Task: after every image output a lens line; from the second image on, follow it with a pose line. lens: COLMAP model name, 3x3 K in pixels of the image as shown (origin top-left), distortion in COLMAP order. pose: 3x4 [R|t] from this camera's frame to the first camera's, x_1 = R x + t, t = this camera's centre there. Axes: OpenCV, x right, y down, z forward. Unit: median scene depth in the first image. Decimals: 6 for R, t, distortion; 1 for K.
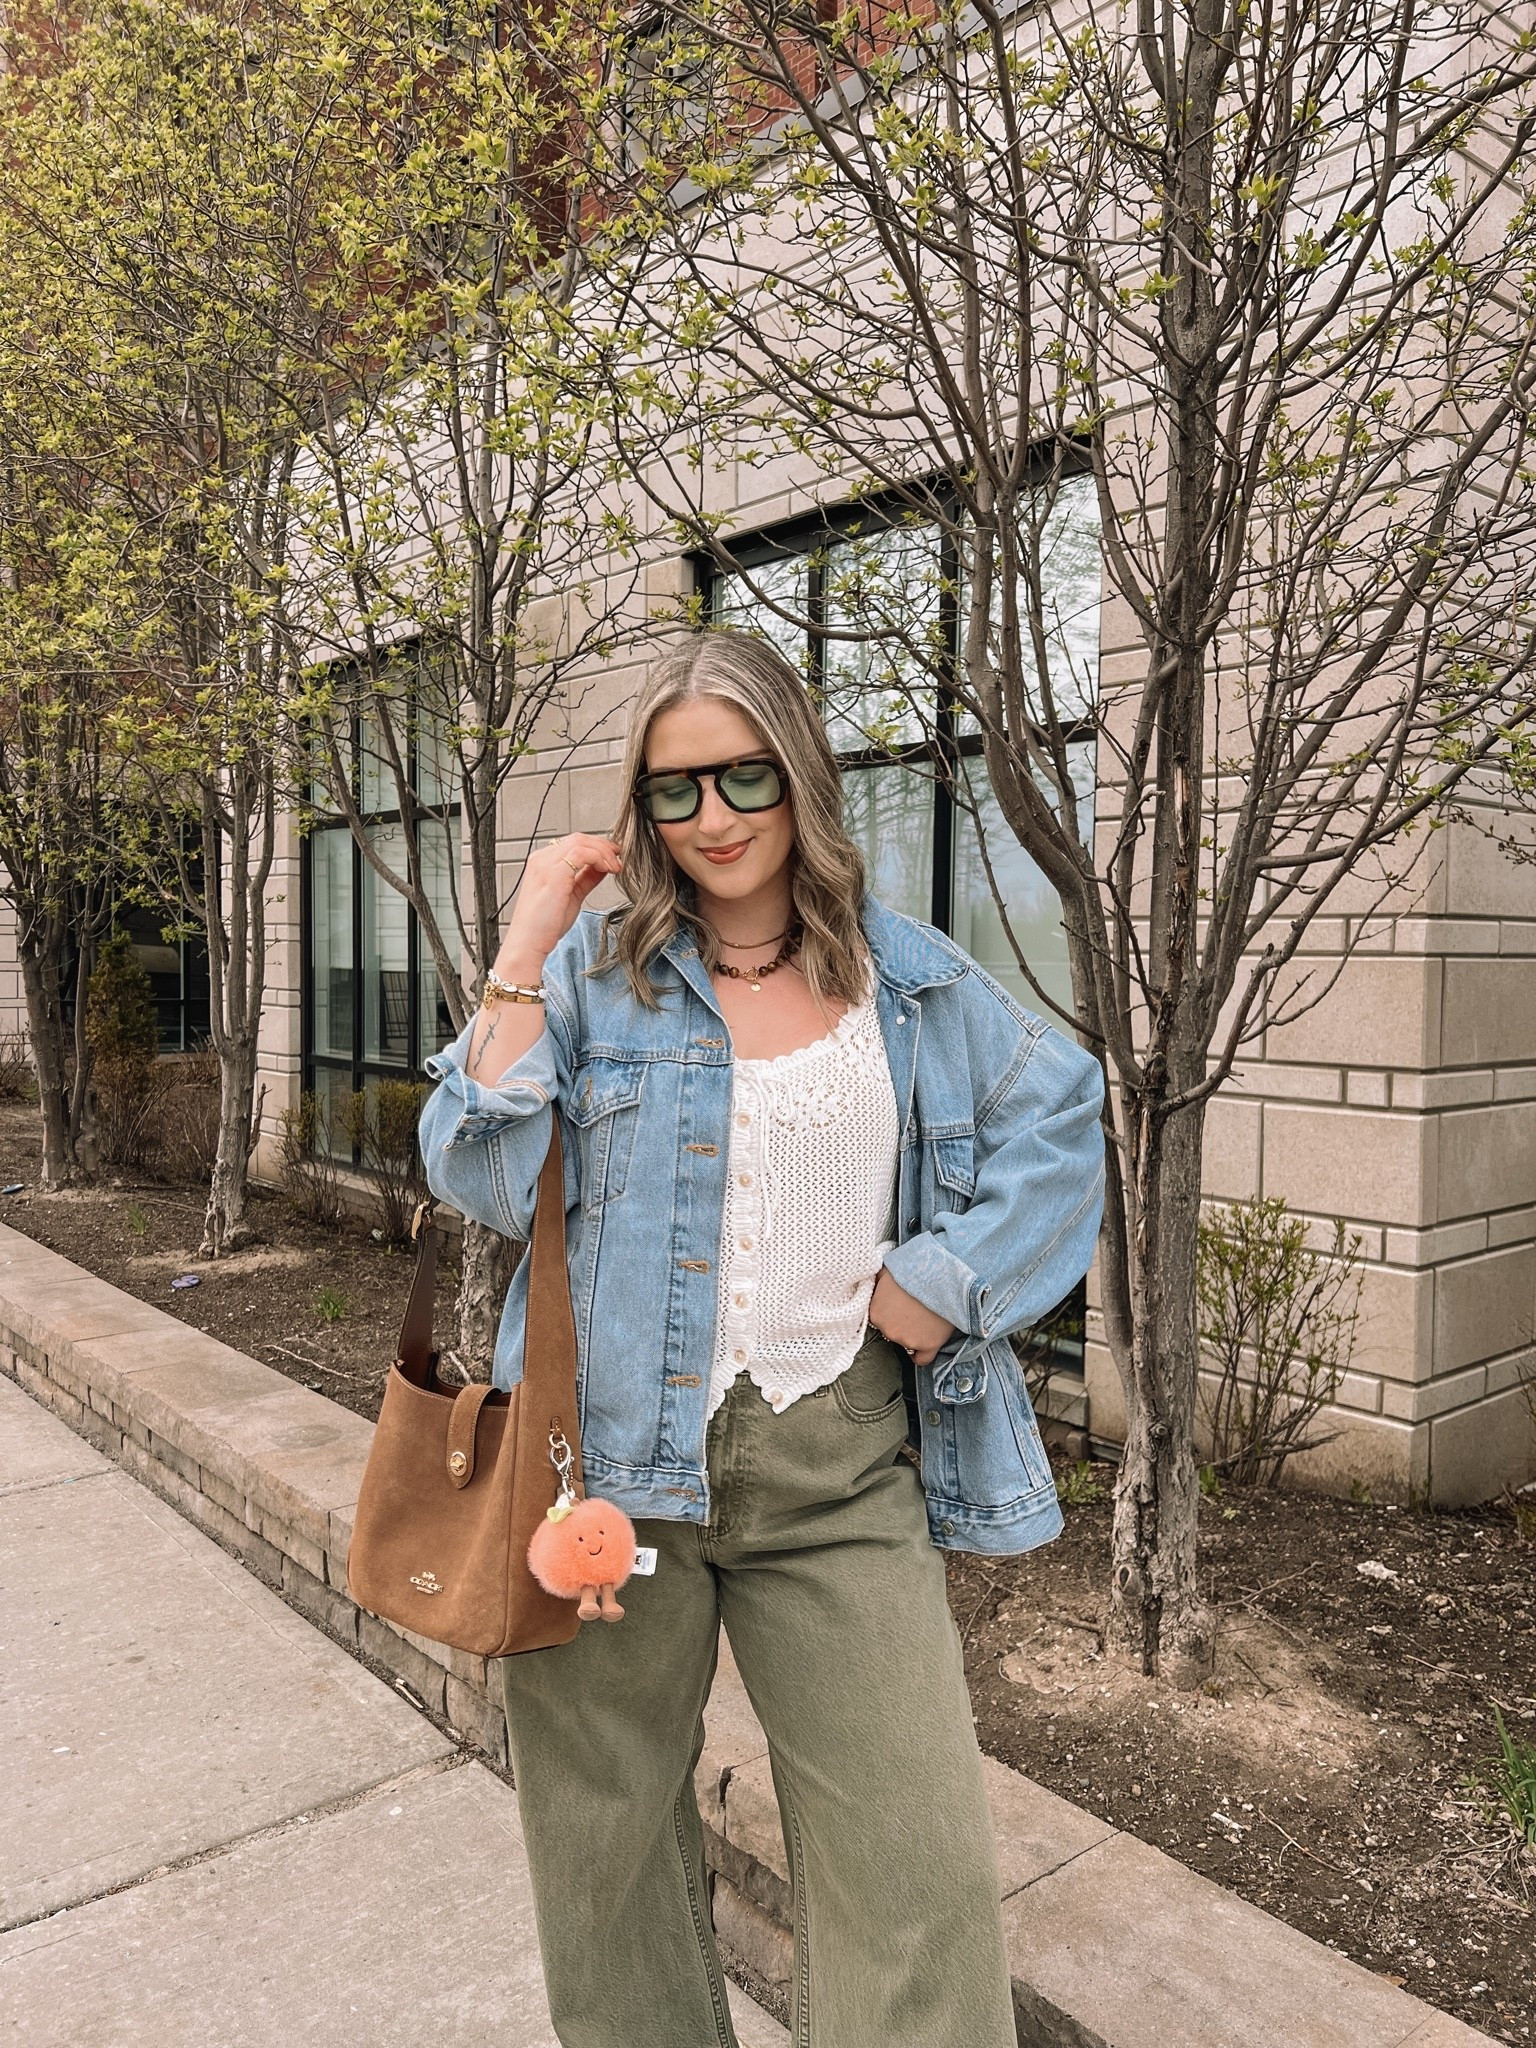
lens RADIAL K [[1550.1, 0, 748.5], [0, 1550.1, 1026.9], [0, 0, 1]] dist [0.006758, 0.001074]
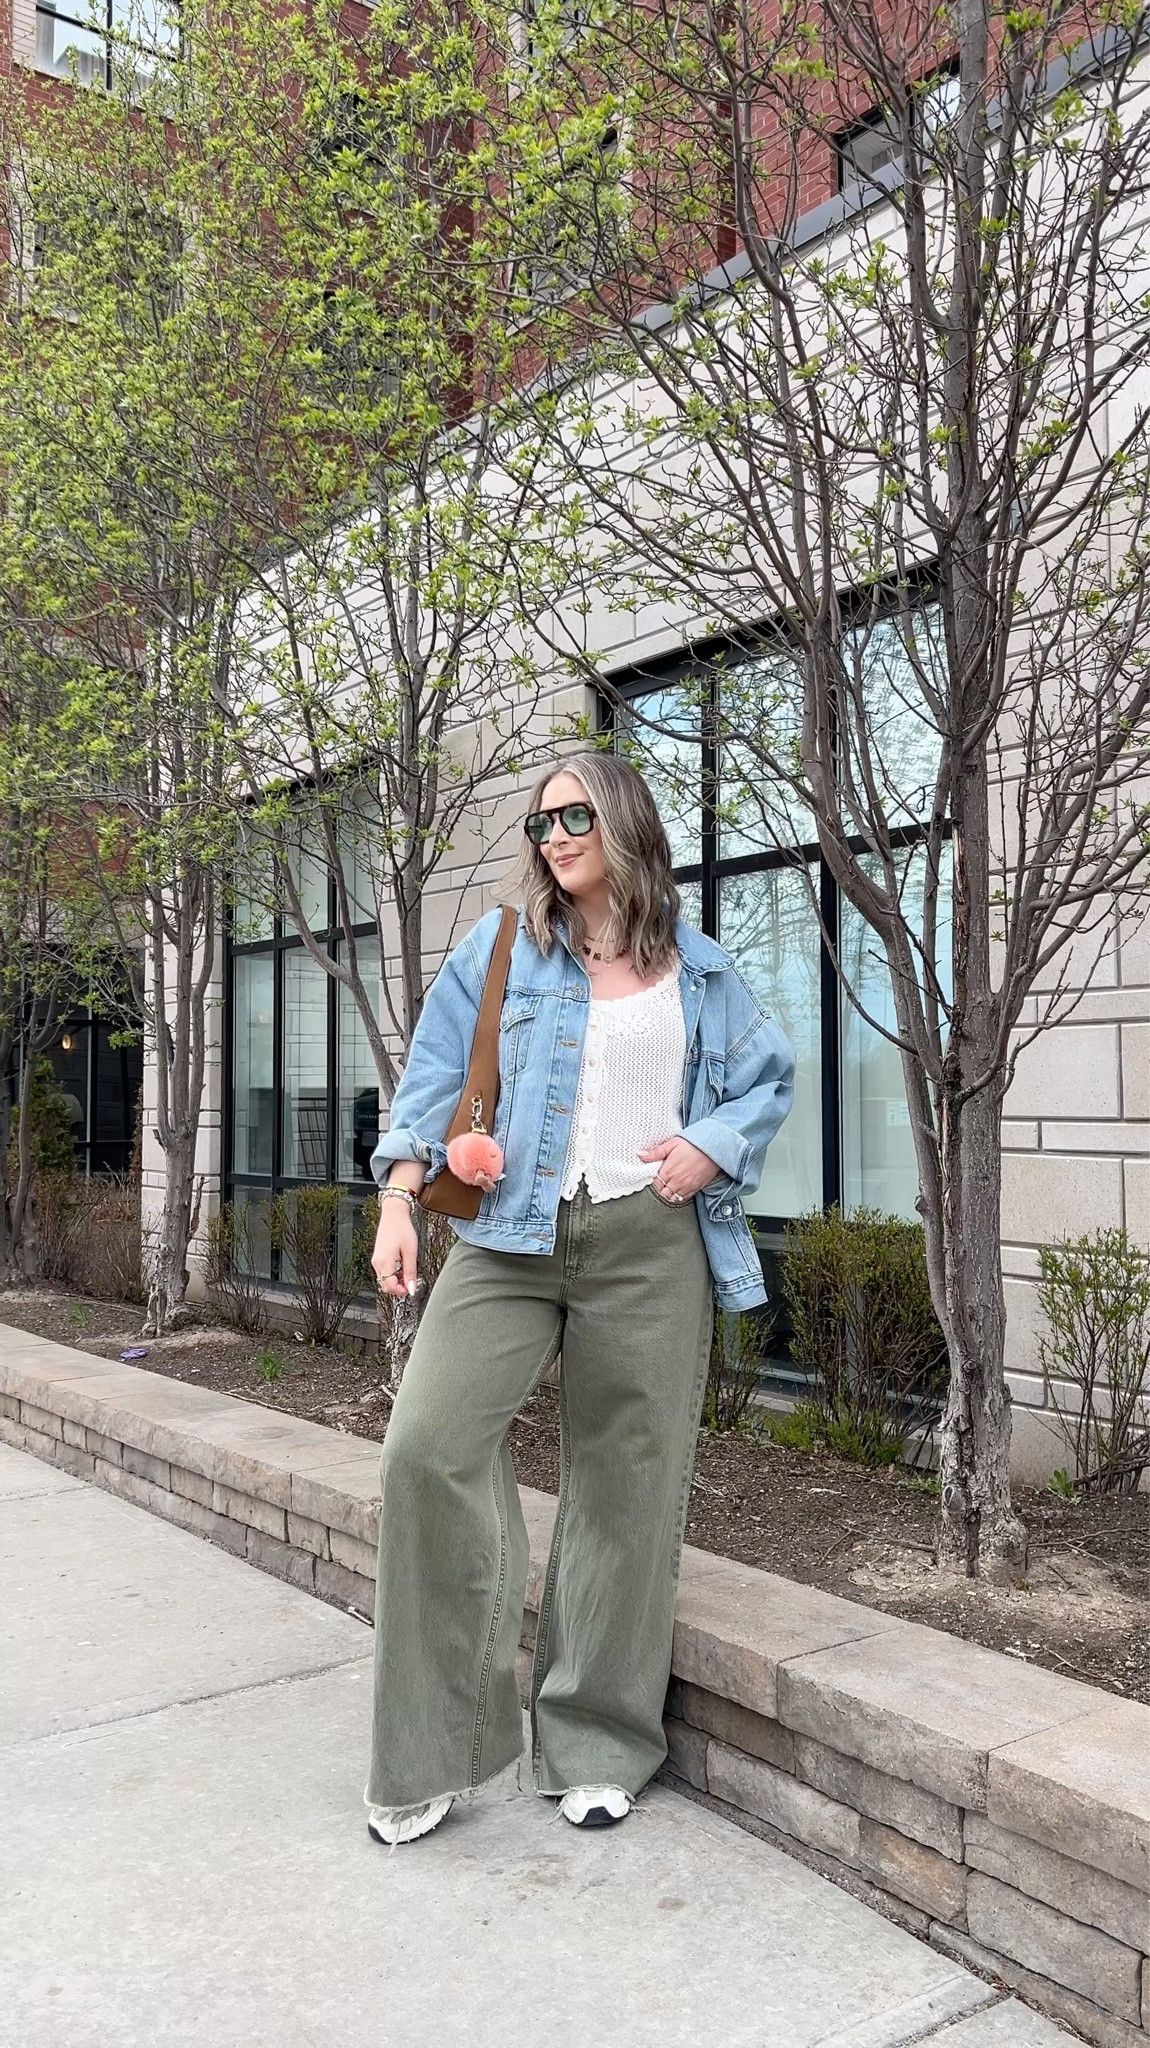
lens RADIAL K [[1651.6, 0, 569.0], [0, 1651.6, 1019.3], [0, 0, 1]] dist [0.008760, -0.015606]
pose [[0.998022, -0.017611, -0.060354, 0.024429], [0.011822, 0.995409, -0.094976, 0.082532], [0.061749, 0.094074, 0.993648, -0.265247]]
